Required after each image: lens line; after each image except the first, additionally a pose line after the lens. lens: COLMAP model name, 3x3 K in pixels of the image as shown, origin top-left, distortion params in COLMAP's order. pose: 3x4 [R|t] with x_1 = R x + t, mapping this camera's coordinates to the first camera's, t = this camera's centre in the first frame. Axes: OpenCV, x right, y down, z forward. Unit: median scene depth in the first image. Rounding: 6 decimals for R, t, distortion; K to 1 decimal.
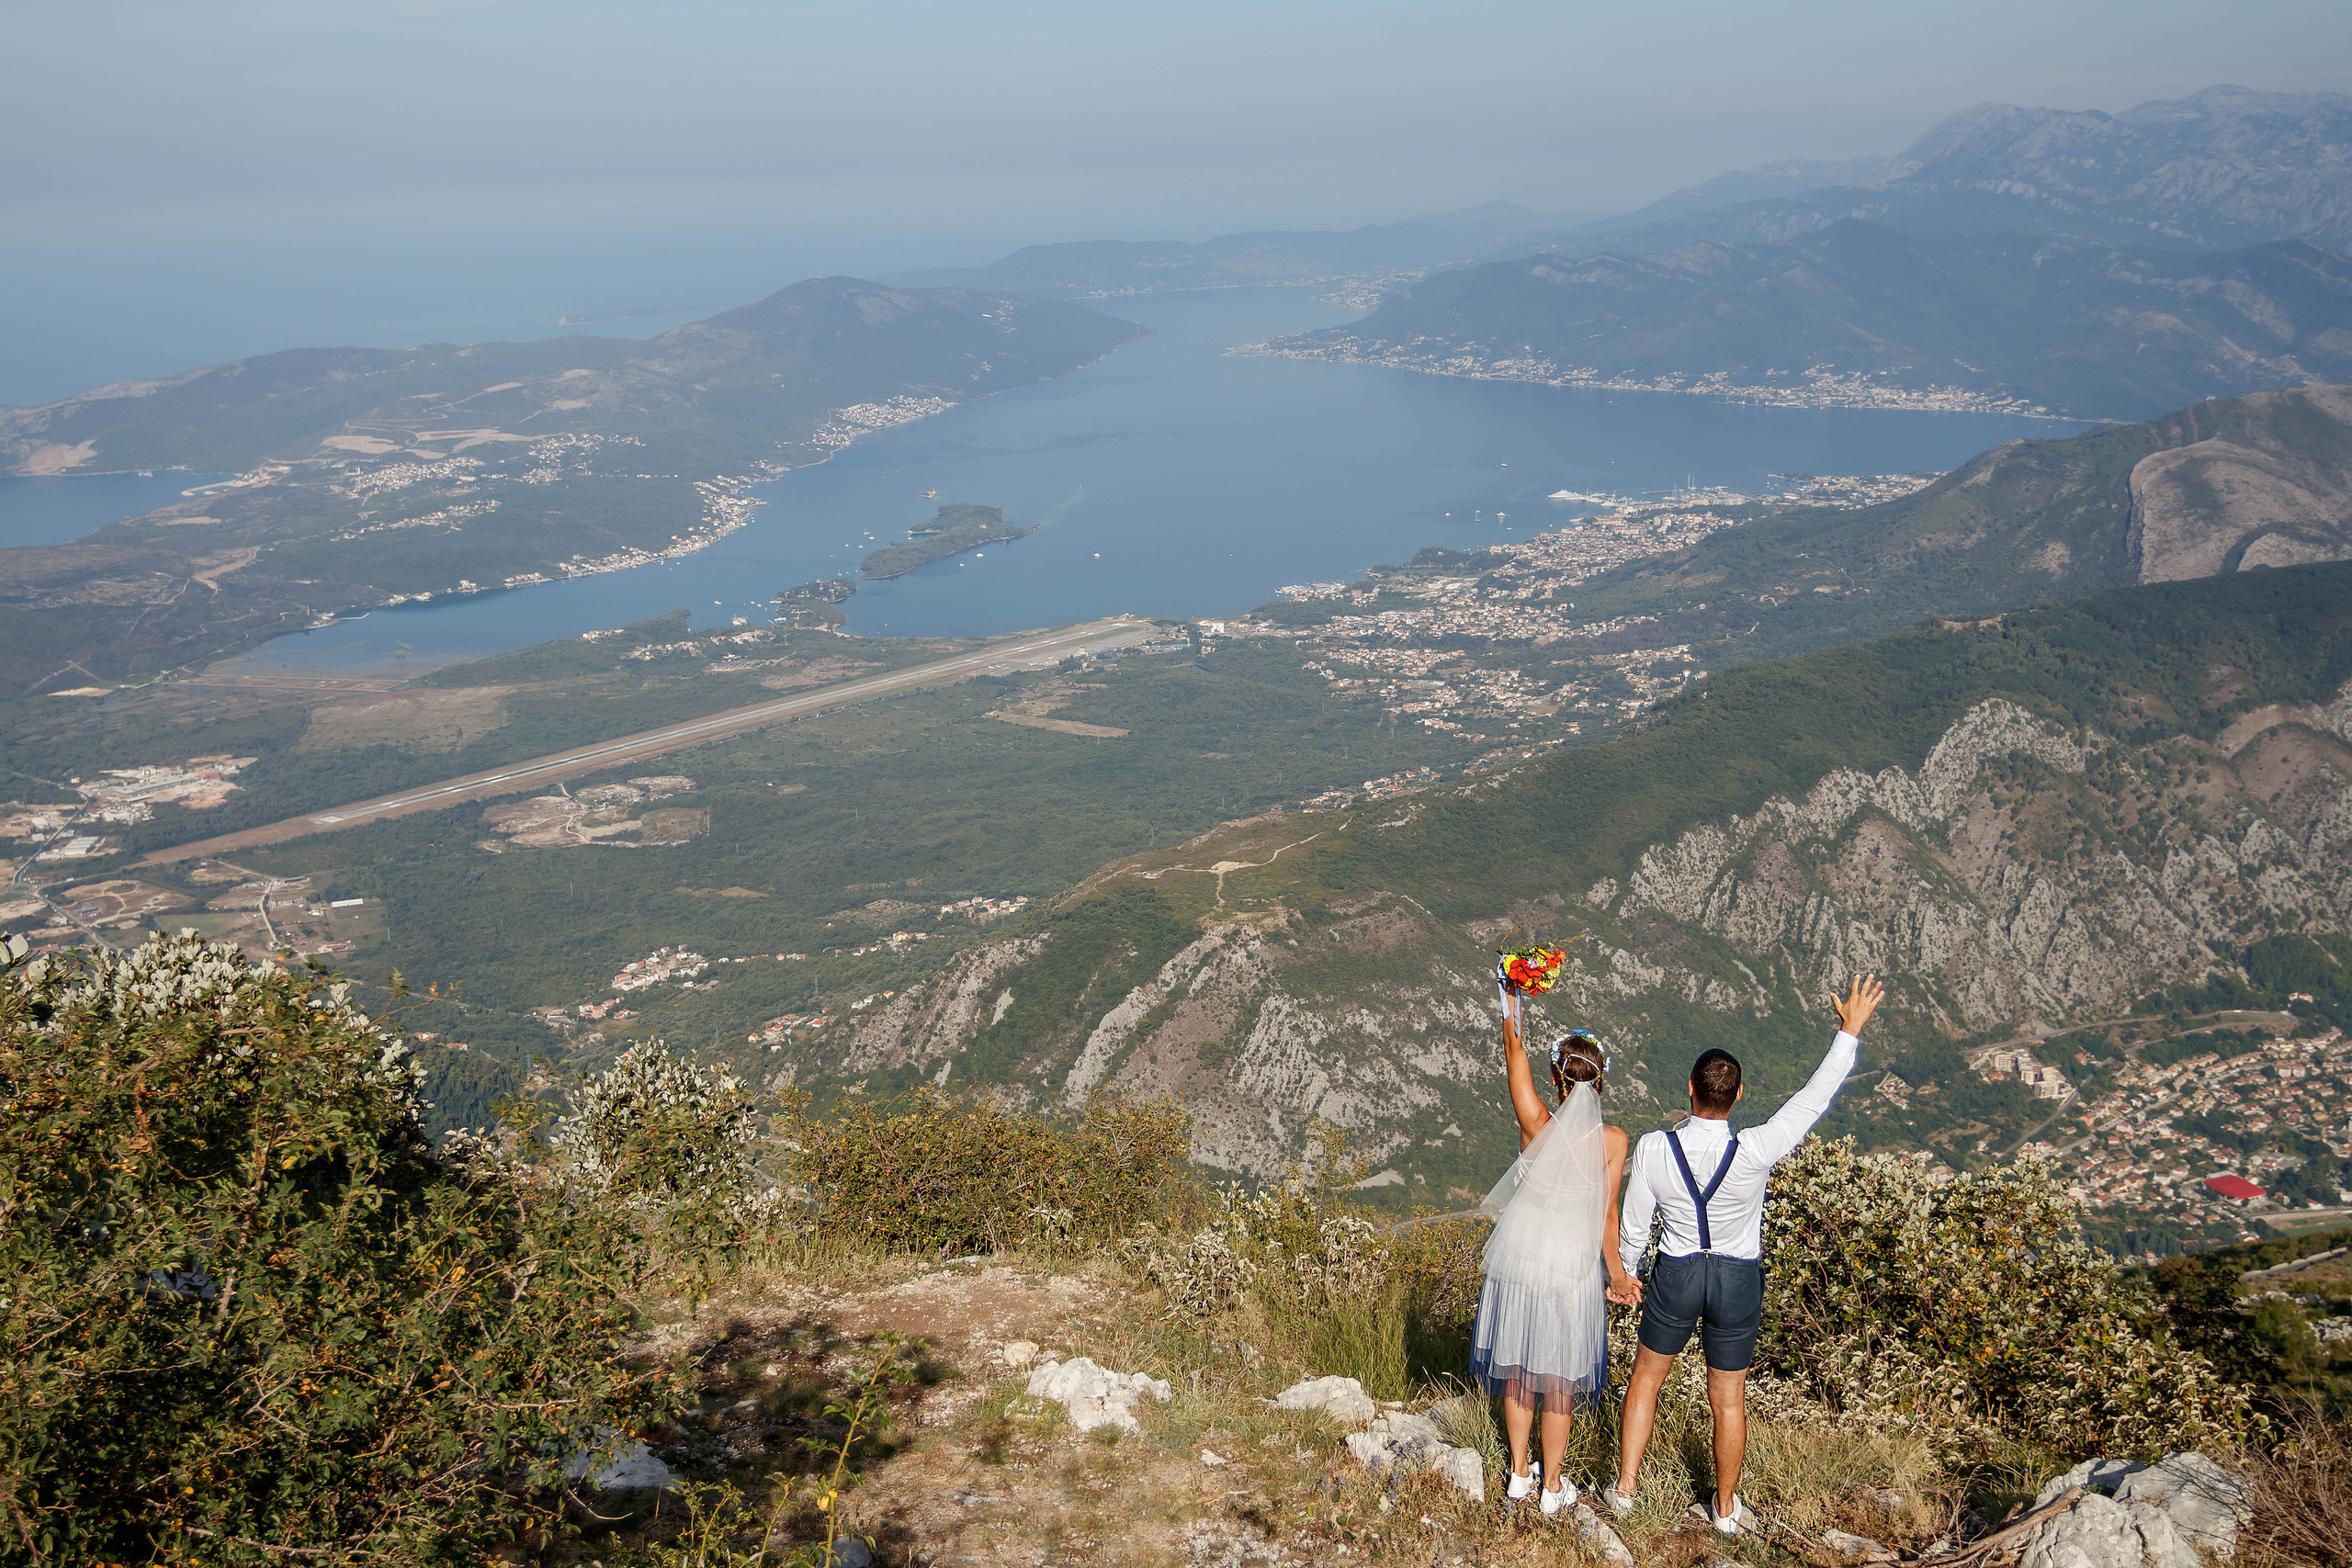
lens RADIAL K [[2392.9, 0, 1176.3], [0, 2392.9, 784.1], [0, 0, 1]] dist [-0.046266, 0.000000]
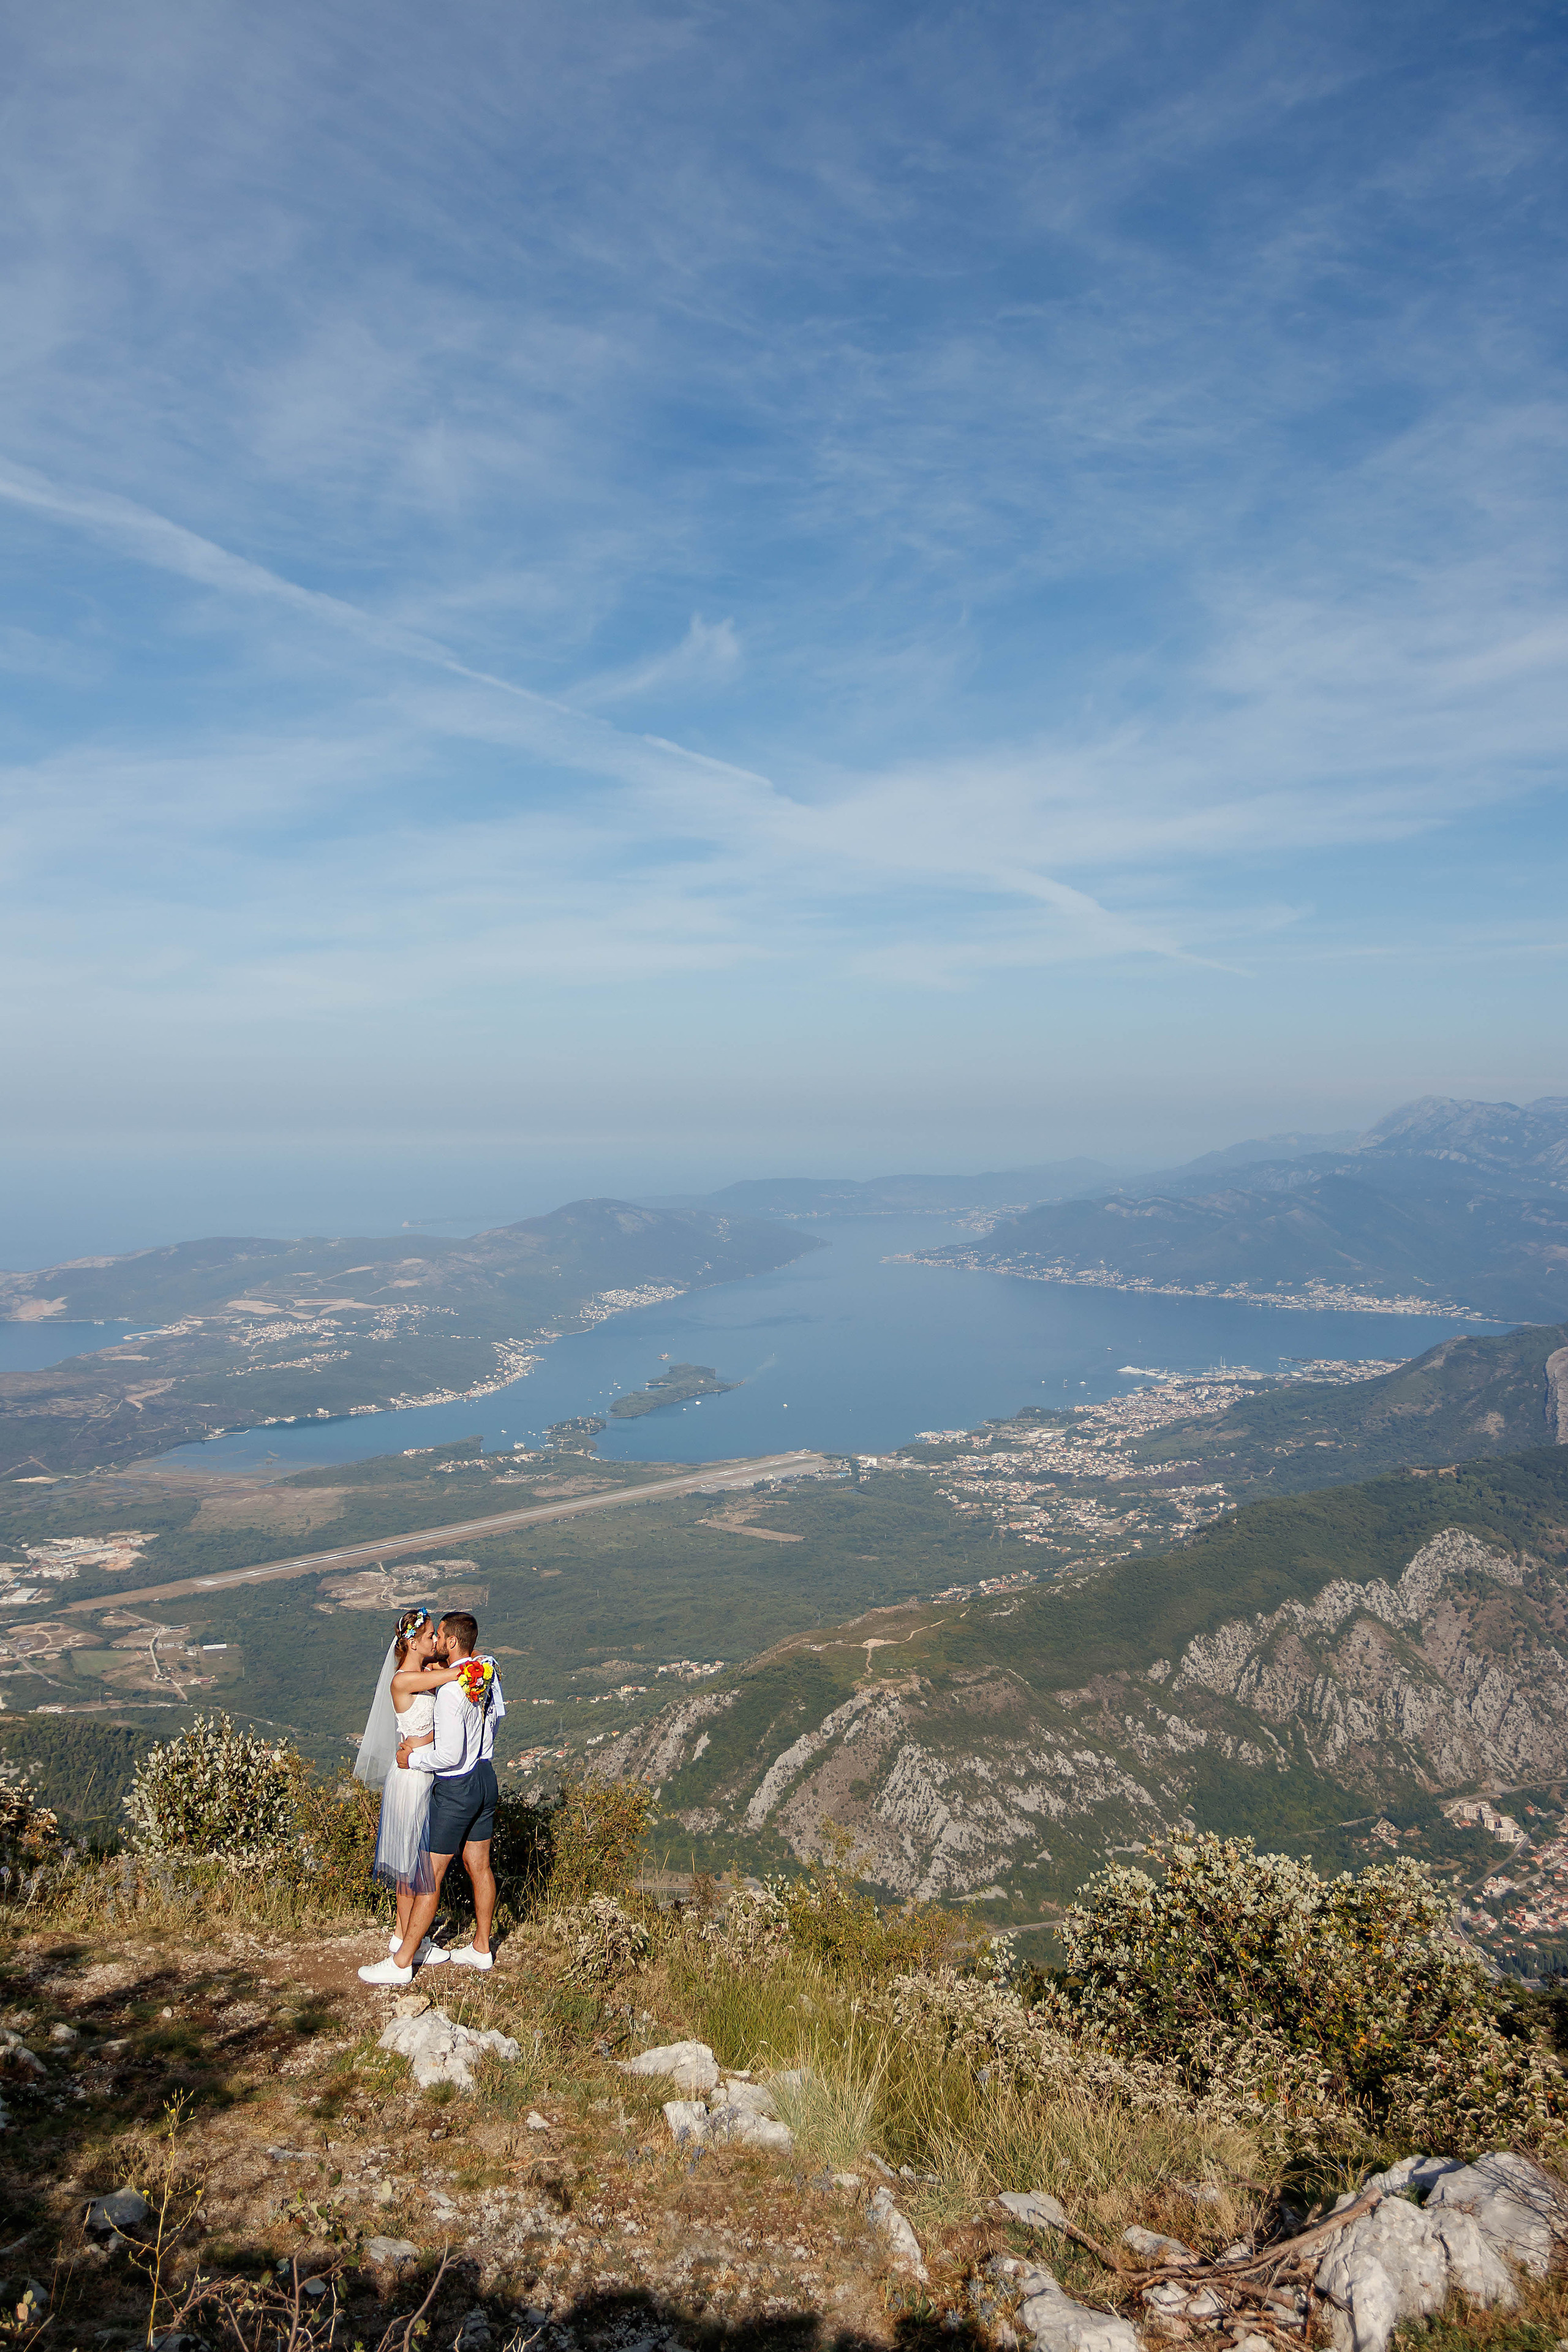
lens RADIAL K [[2393.2, 0, 786.0], [0, 2393.2, 1176.8], [0, 0, 1]] dist [-0.046266, 0.000000]
pose [[0.999418, 0.025263, -0.022916, -0.004357], [-0.029646, 0.975636, -0.217383, 0.073158], [0.016866, 0.217936, 0.975817, -0.353482]]
